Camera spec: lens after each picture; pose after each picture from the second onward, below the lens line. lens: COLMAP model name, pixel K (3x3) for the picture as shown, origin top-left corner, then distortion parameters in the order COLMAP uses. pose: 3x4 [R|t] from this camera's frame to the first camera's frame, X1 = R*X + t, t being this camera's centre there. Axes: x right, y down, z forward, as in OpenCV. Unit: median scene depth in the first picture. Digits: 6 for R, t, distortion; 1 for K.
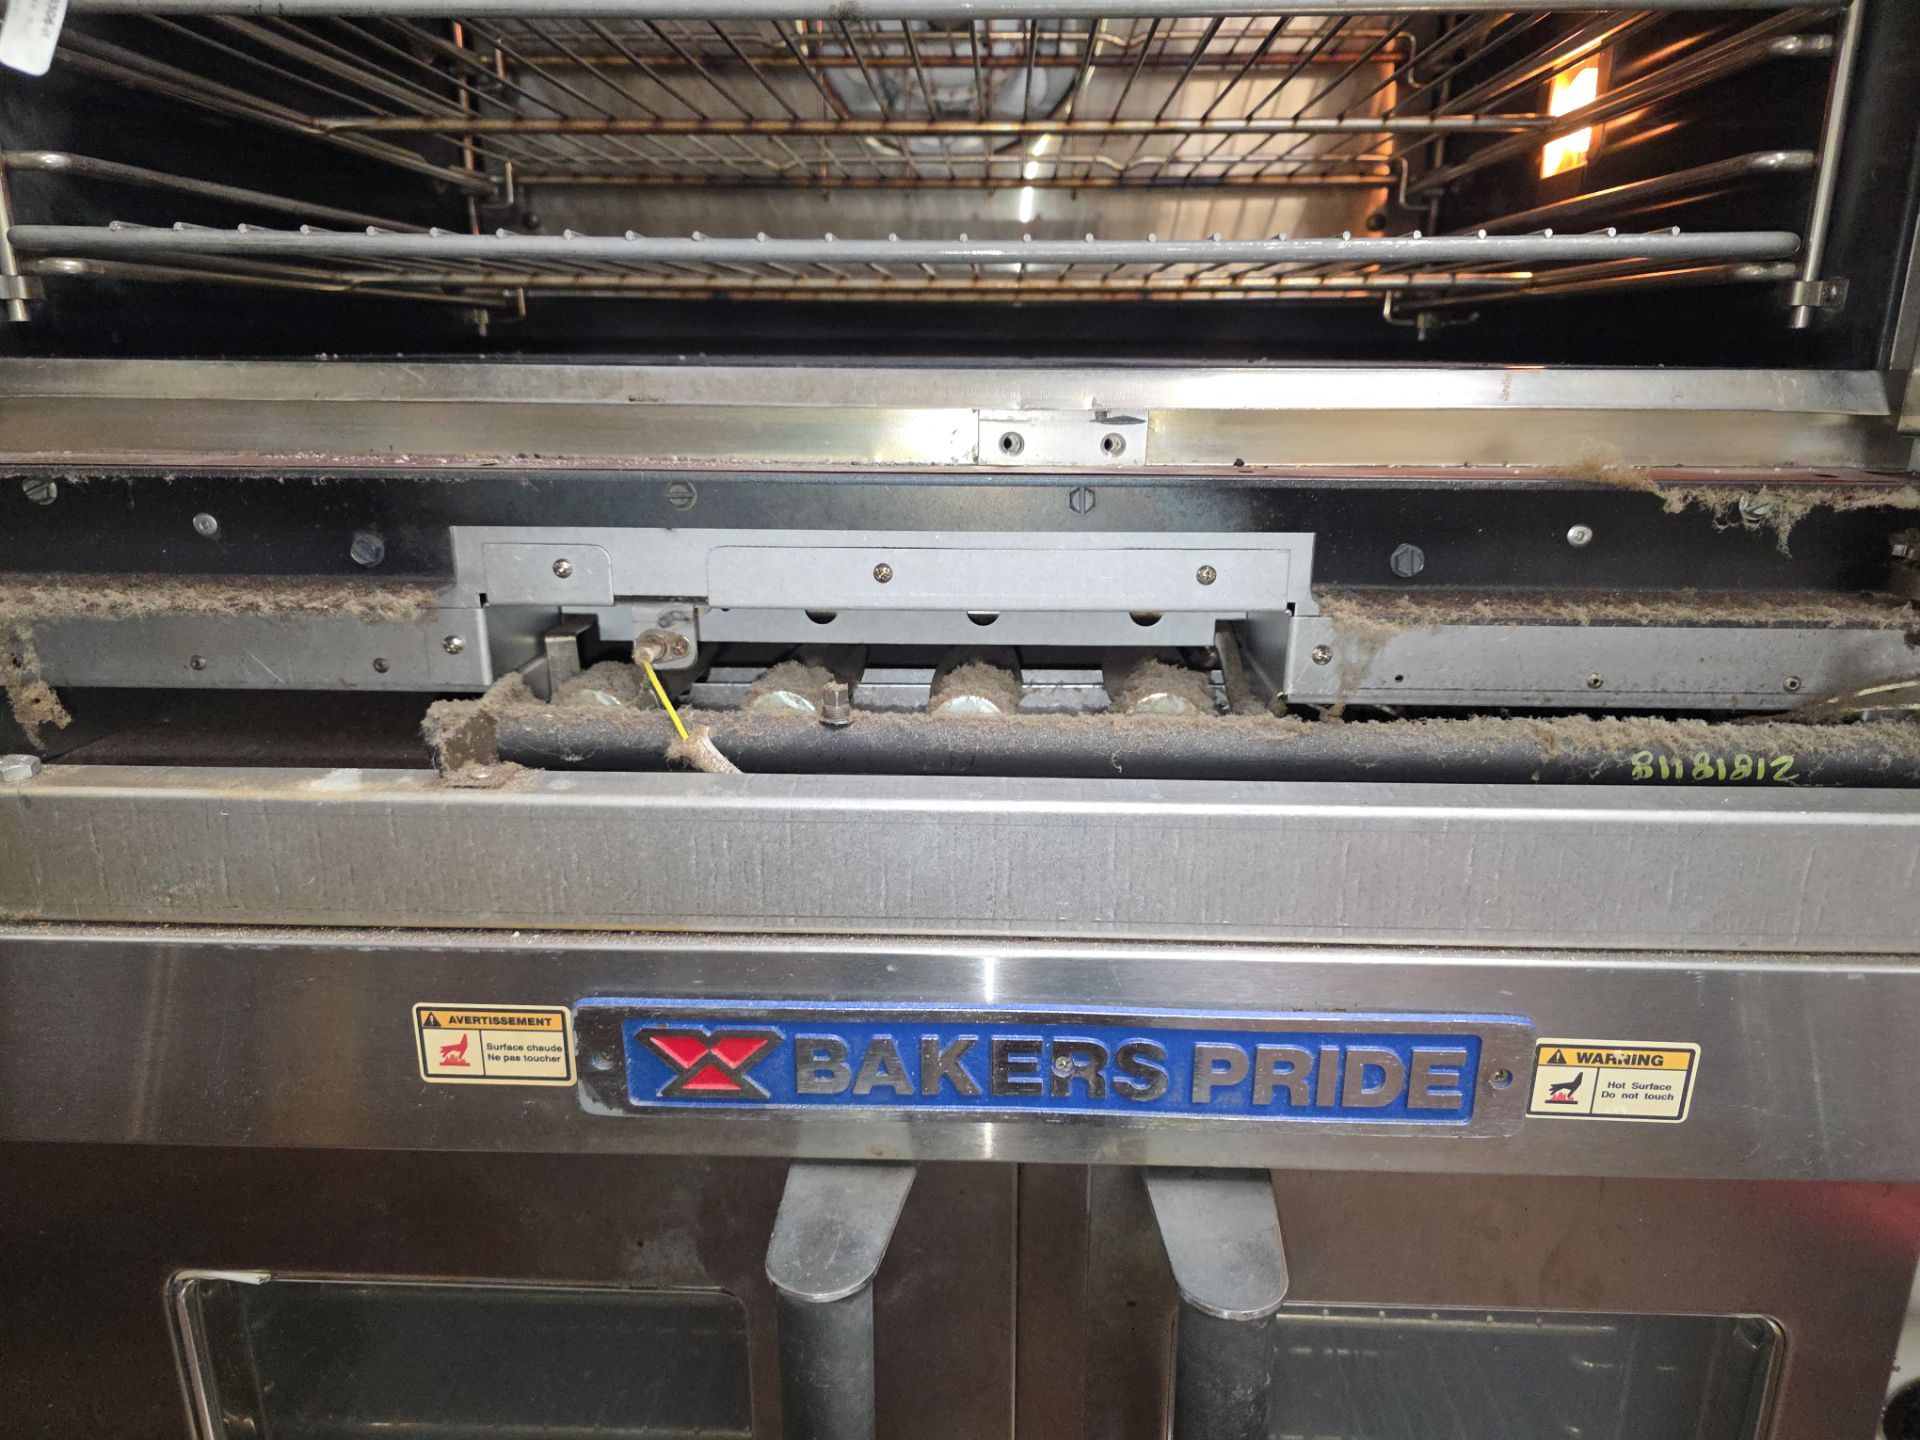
lens RADIAL K [[1286.8, 0, 954.4], [0, 1286.8, 743.9], [0, 0, 1]] dist [0.043554, -0.047593]
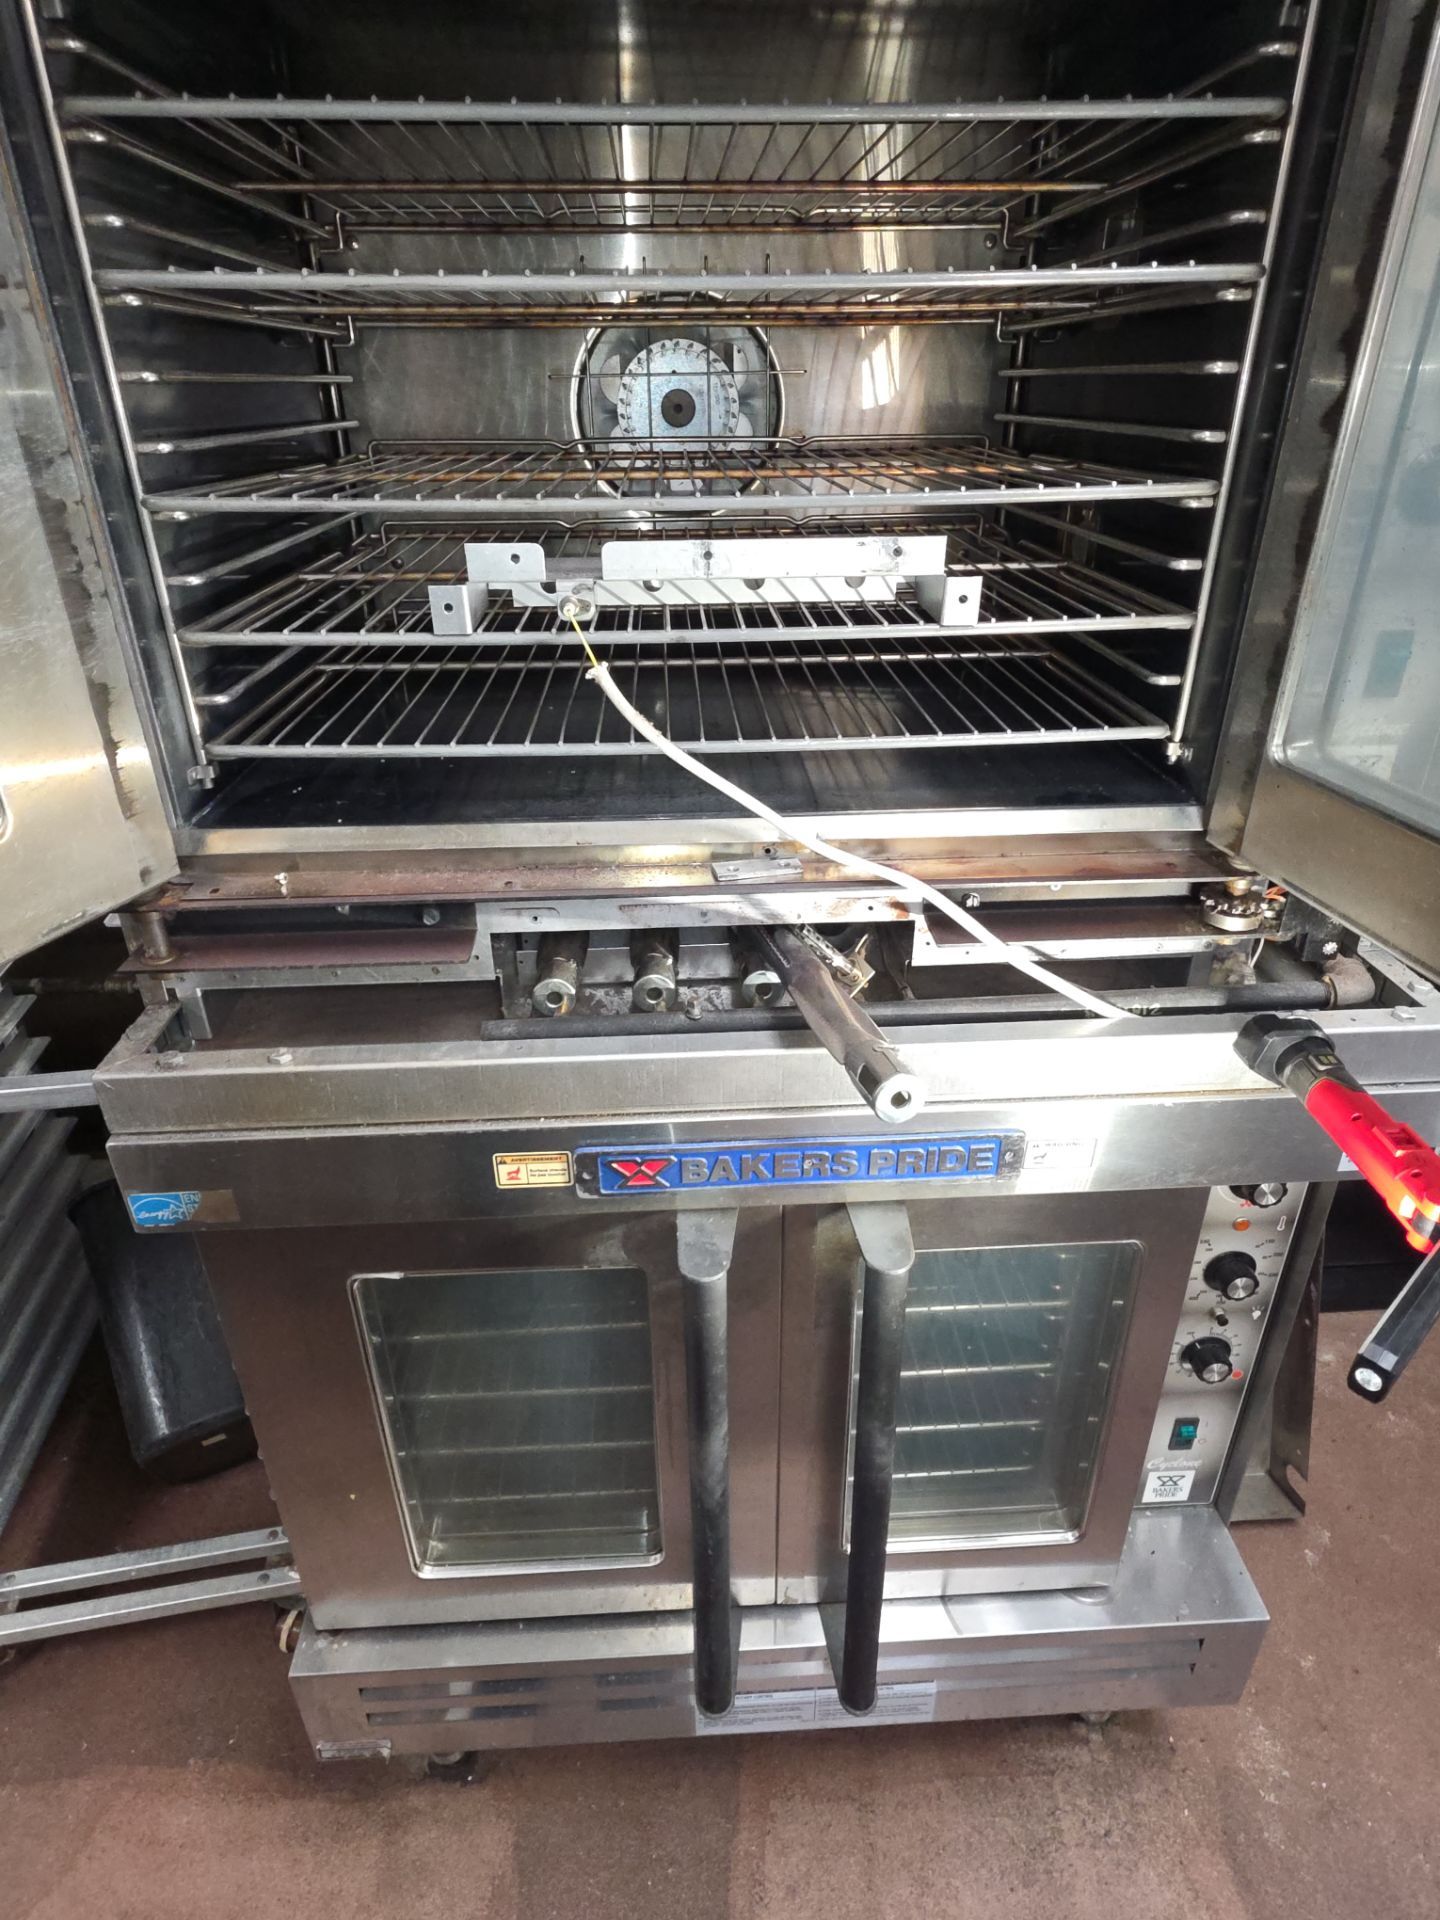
lens RADIAL K [[1058.1, 0, 712.5], [0, 1058.1, 947.8], [0, 0, 1]] dist [-0.002098, -0.001193]
pose [[0.996202, -0.053141, 0.068974, -0.170669], [0.038948, 0.980453, 0.192859, -0.429214], [-0.077875, -0.189440, 0.978799, -0.602534]]
